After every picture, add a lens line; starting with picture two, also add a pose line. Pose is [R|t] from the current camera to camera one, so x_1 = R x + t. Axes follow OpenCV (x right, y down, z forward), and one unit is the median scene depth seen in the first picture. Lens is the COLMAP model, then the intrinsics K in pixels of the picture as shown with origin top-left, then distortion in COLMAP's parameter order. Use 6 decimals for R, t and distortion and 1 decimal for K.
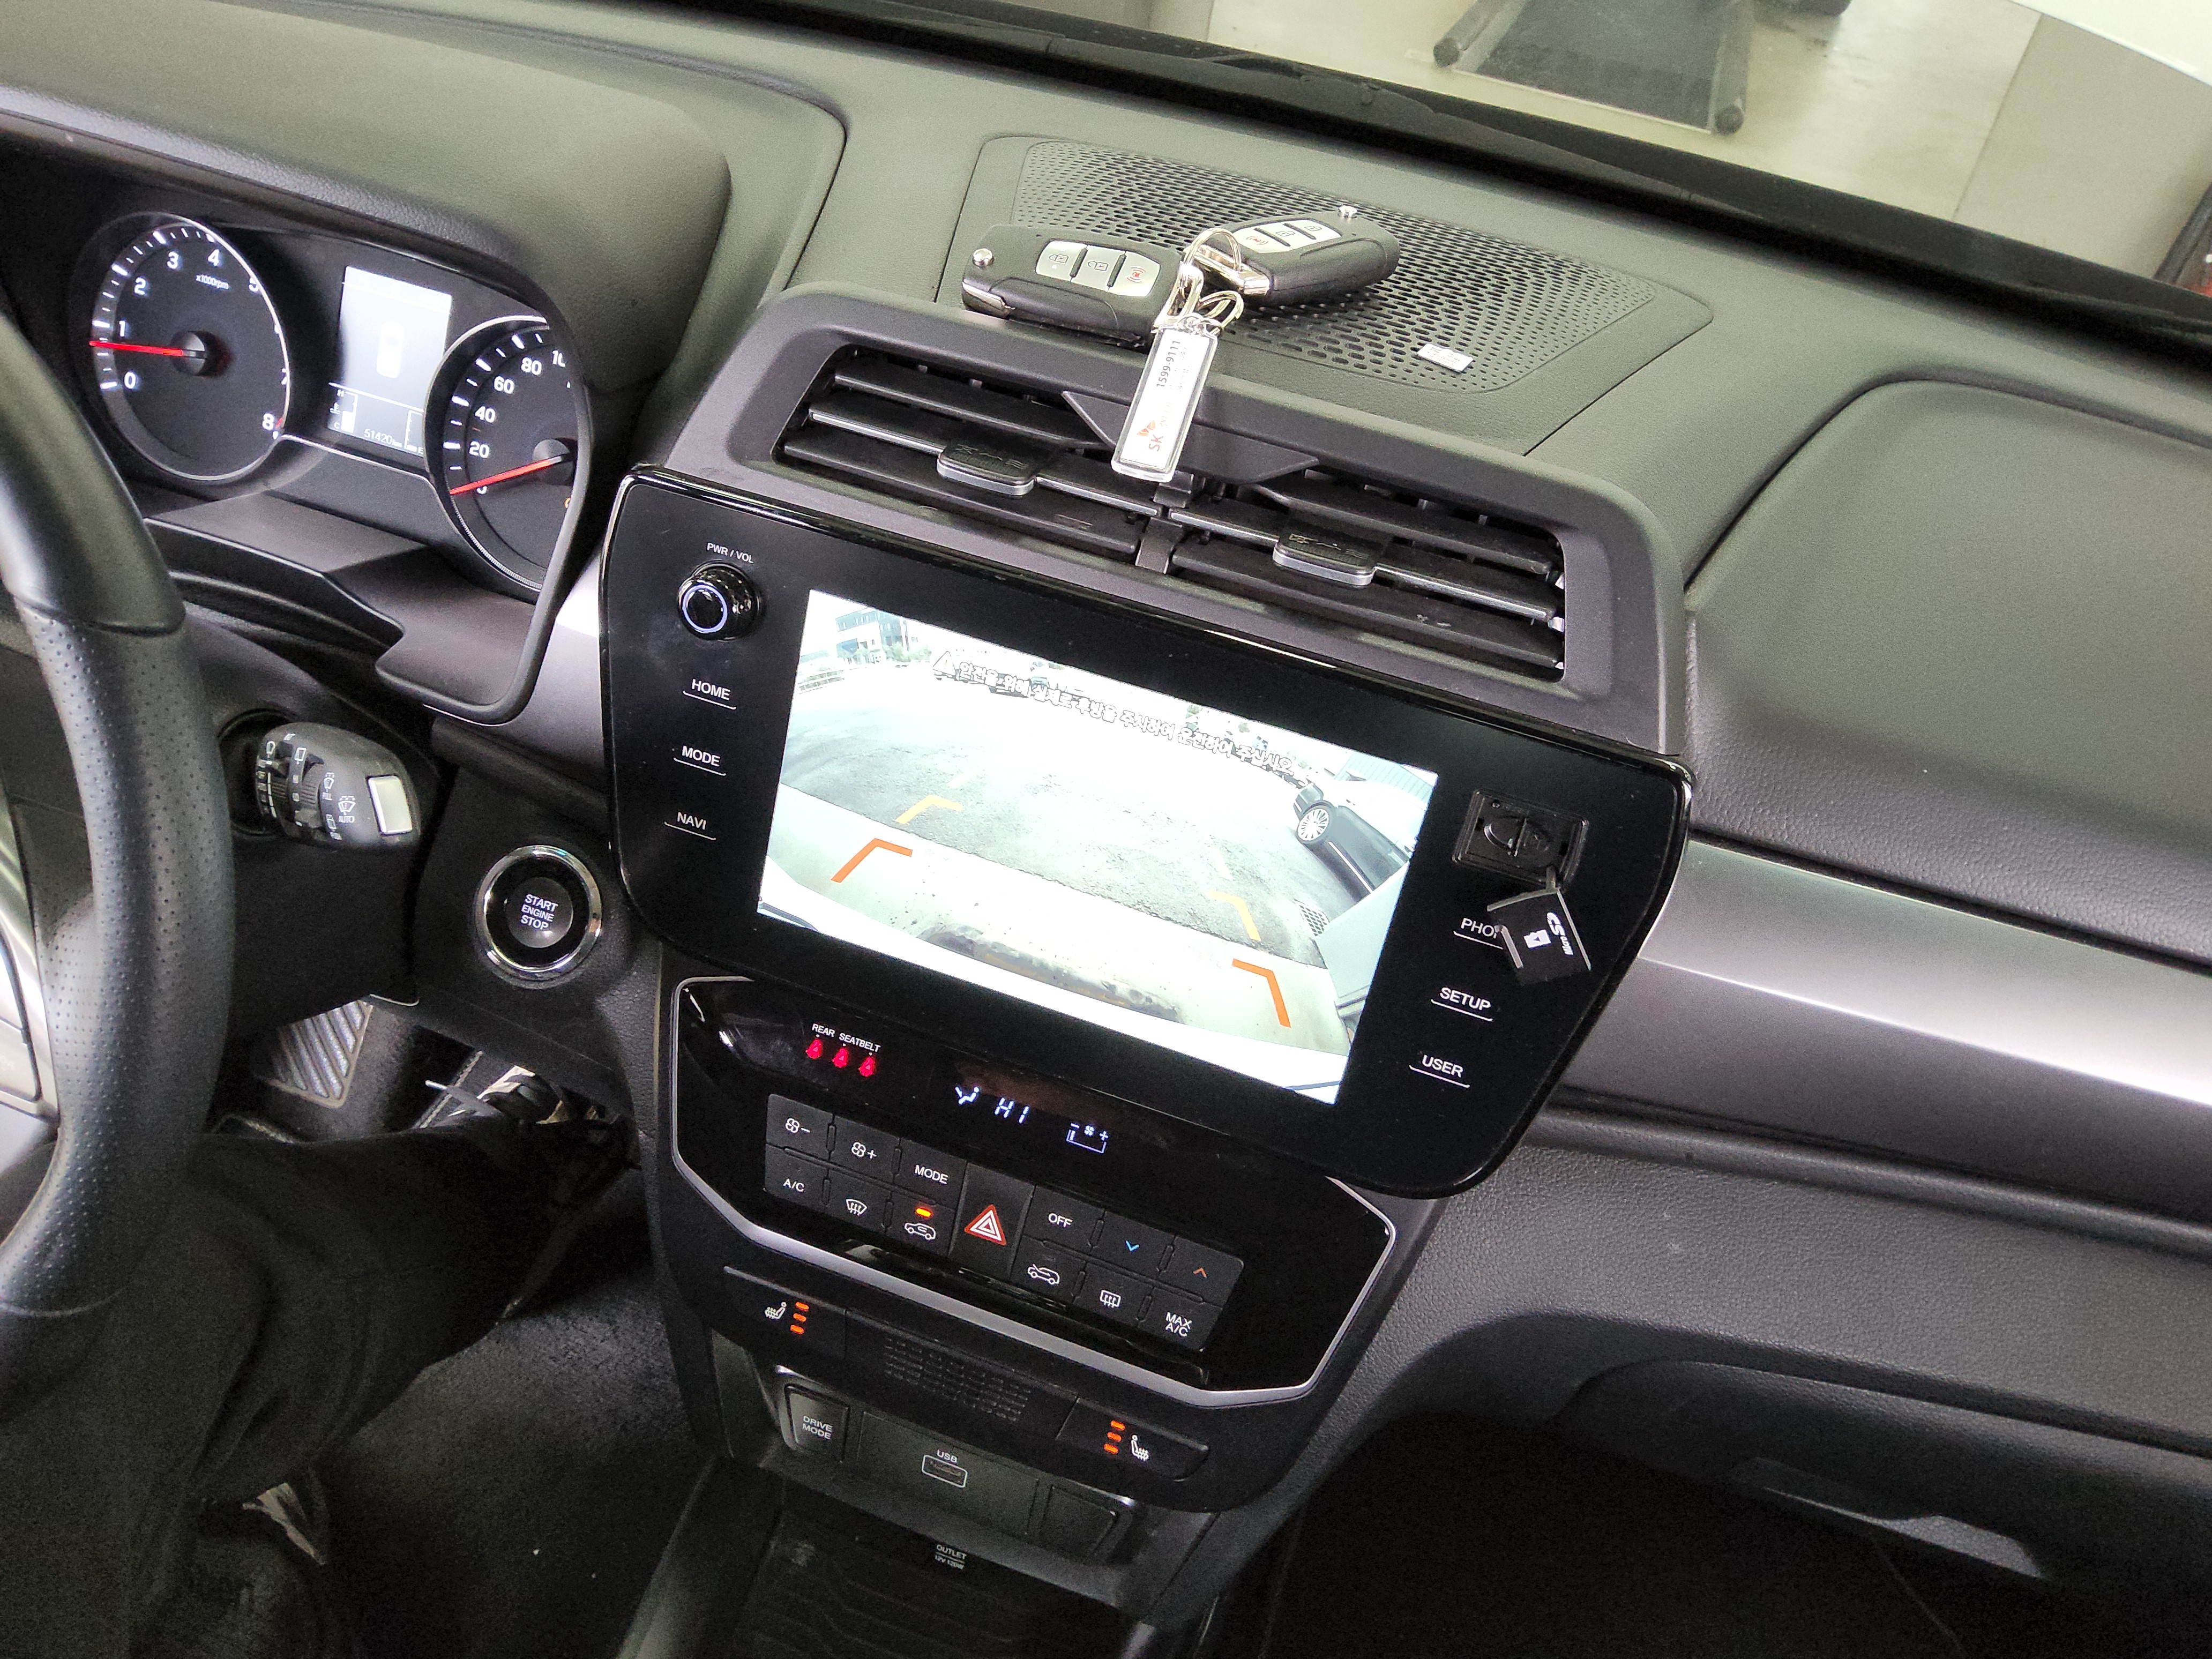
lens RADIAL K [[1651.0, 0, 1085.0], [0, 1651.0, 786.5], [0, 0, 1]] dist [0.072582, -0.079136]
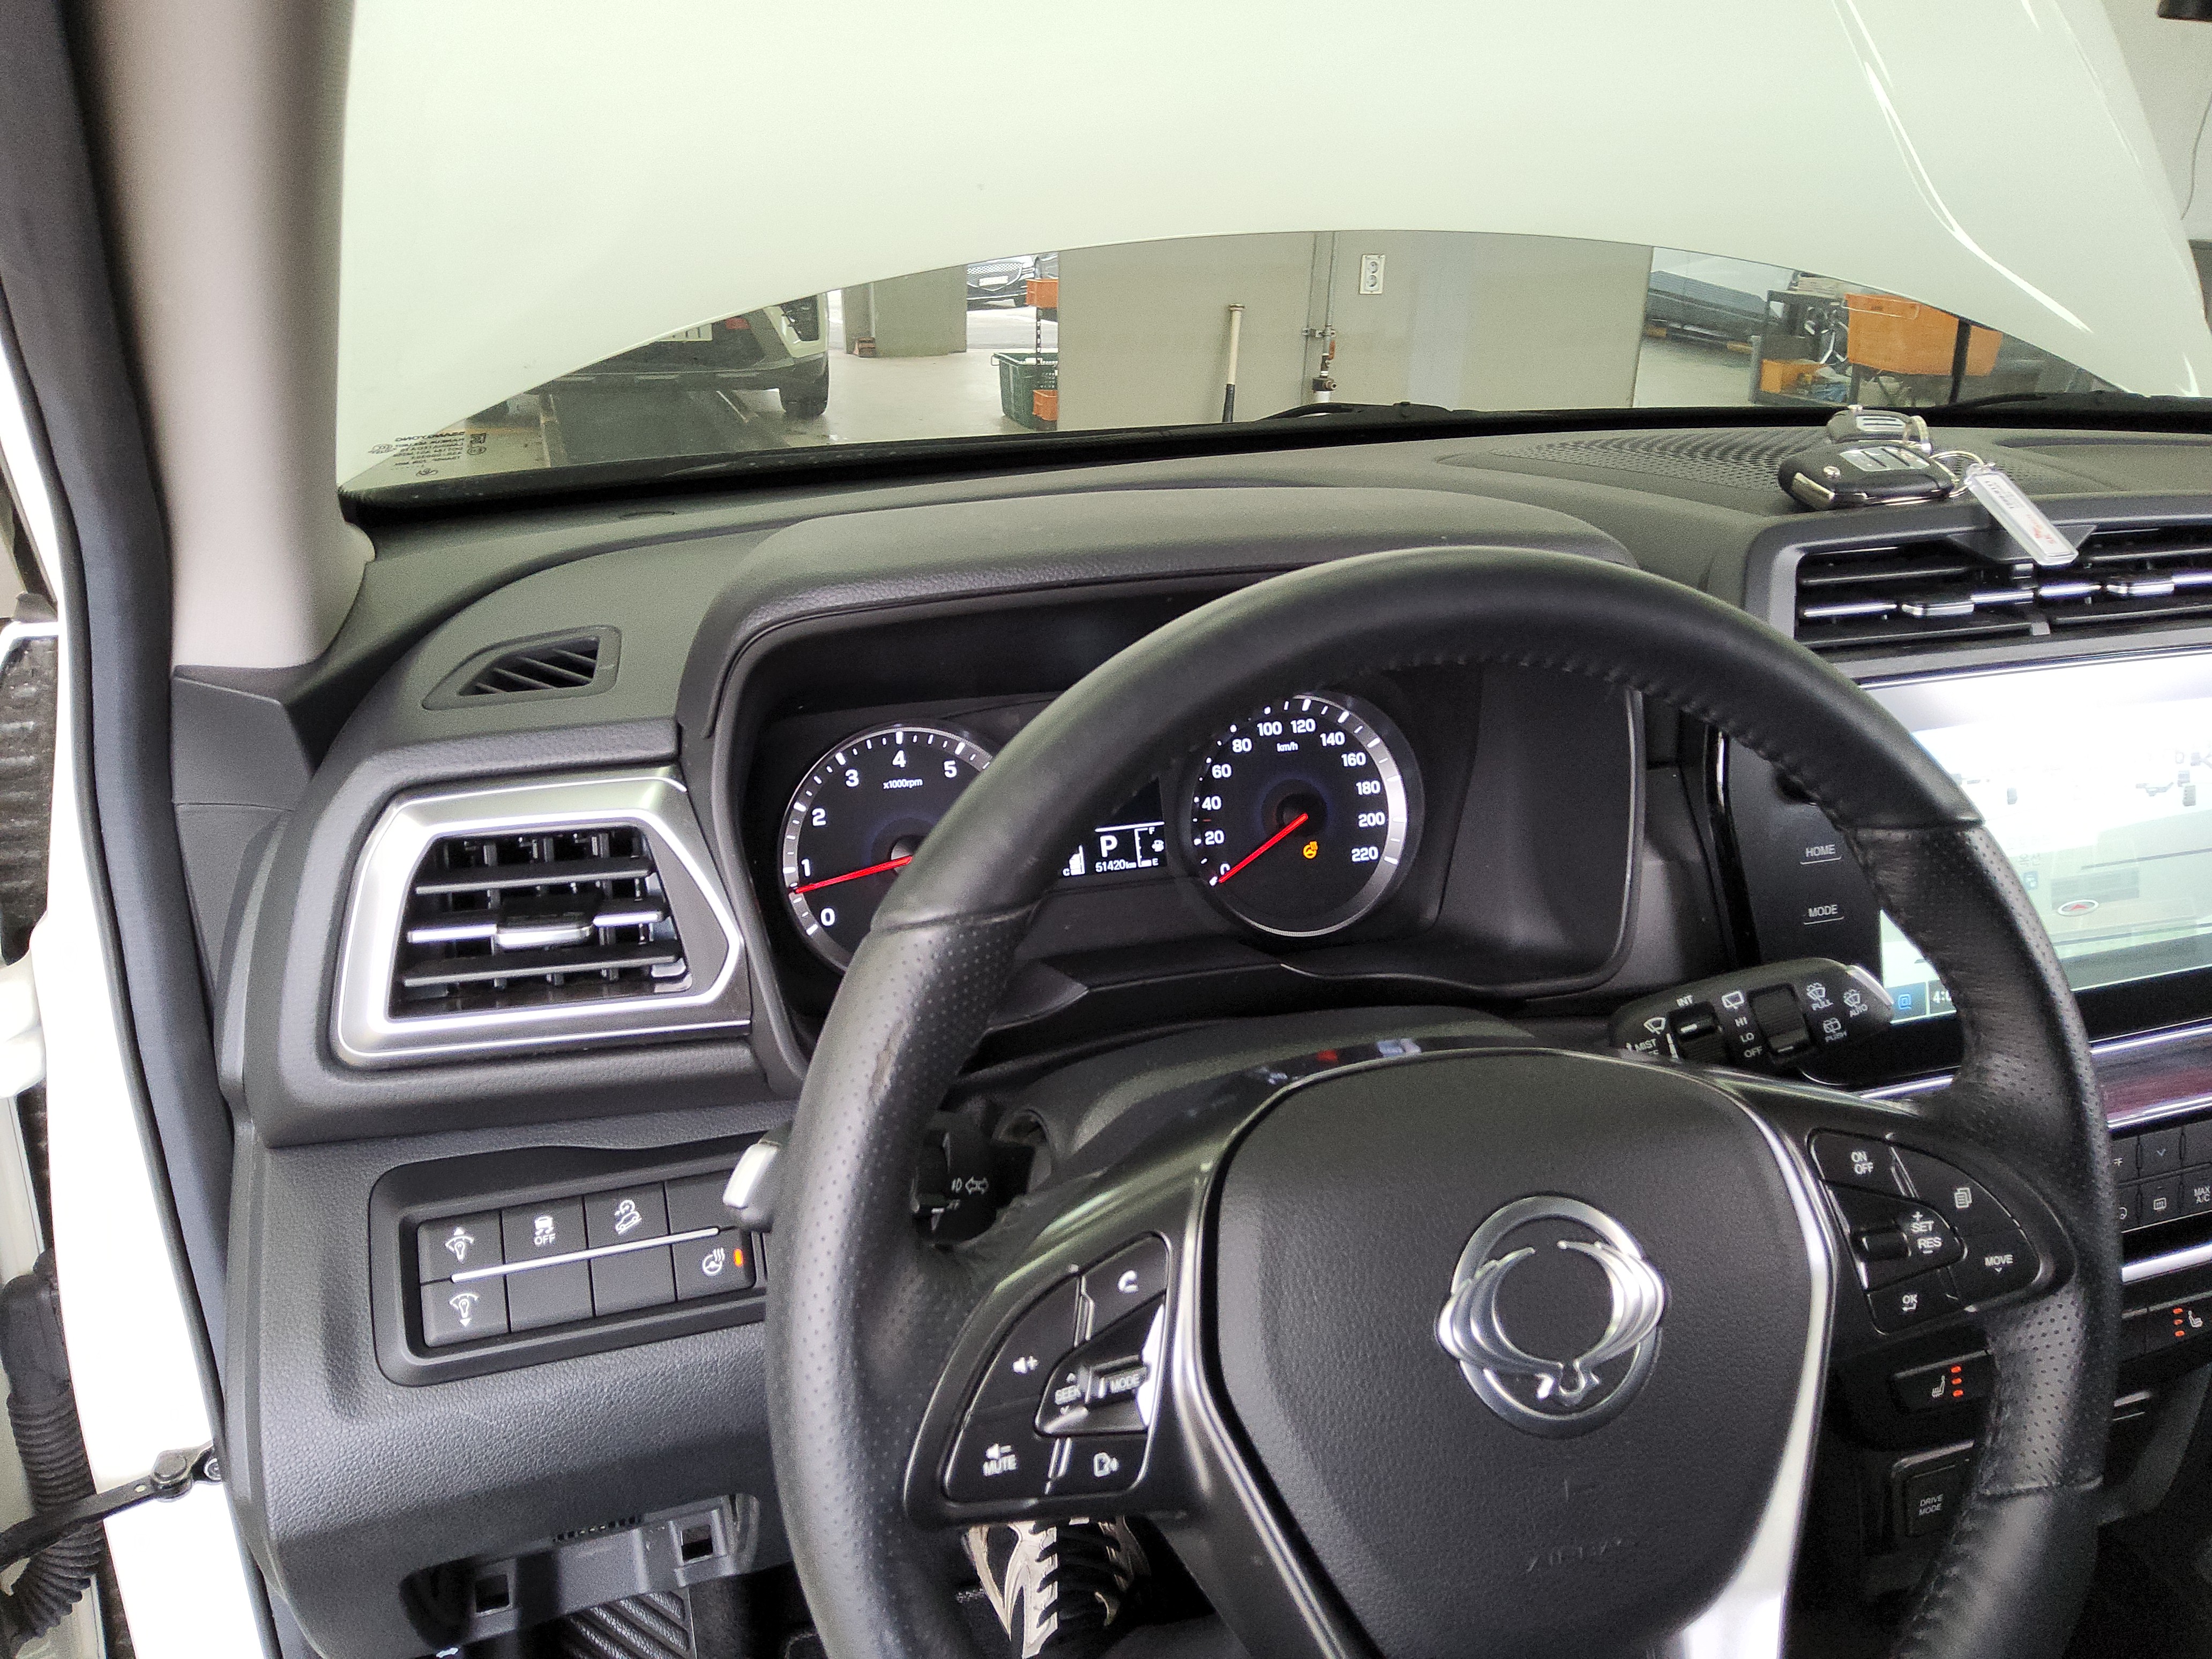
lens RADIAL K [[1651.0, 0, 1118.8], [0, 1651.0, 816.1], [0, 0, 1]] dist [0.072582, -0.079136]
pose [[0.788637, -0.329868, 0.518882, -1.087751], [0.435905, 0.895126, -0.093465, -0.165717], [-0.433634, 0.299893, 0.849721, 0.166552]]
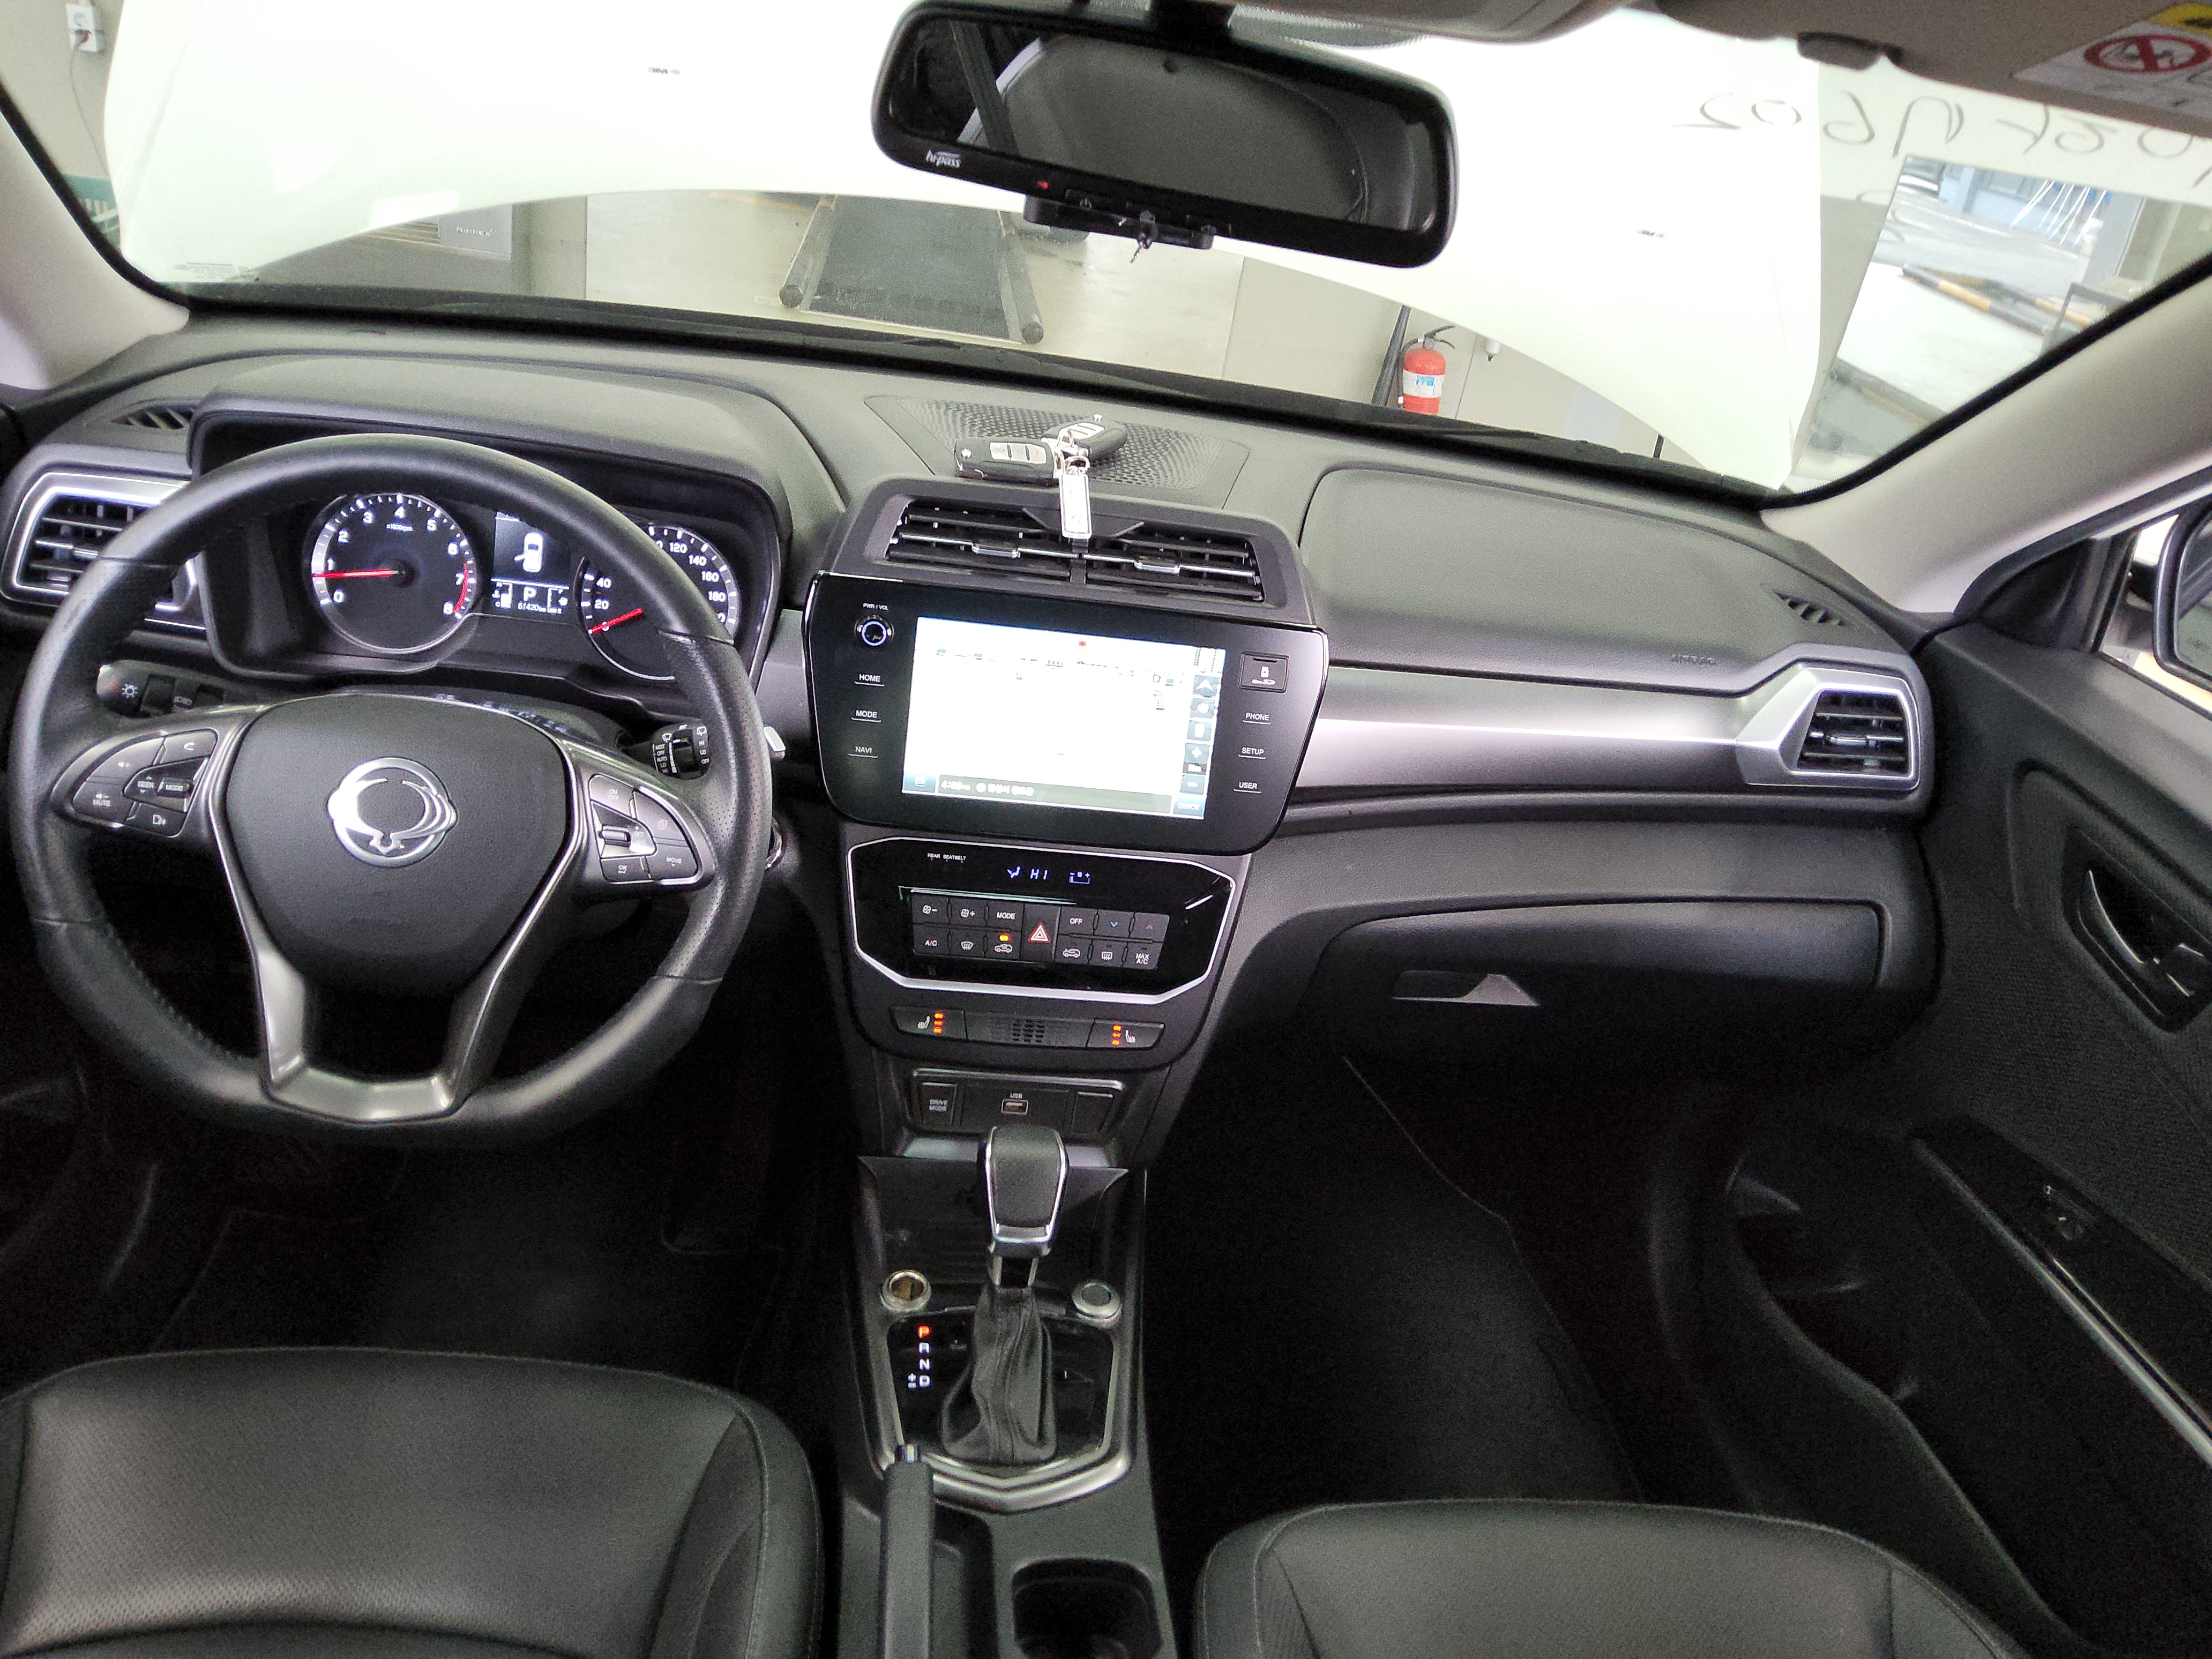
lens RADIAL K [[1651.0, 0, 1108.8], [0, 1651.0, 820.2], [0, 0, 1]] dist [0.072582, -0.079136]
pose [[0.915137, -0.181193, 0.360131, -0.619503], [0.216771, 0.974338, -0.060623, 0.253137], [-0.339905, 0.133544, 0.930930, -0.798912]]
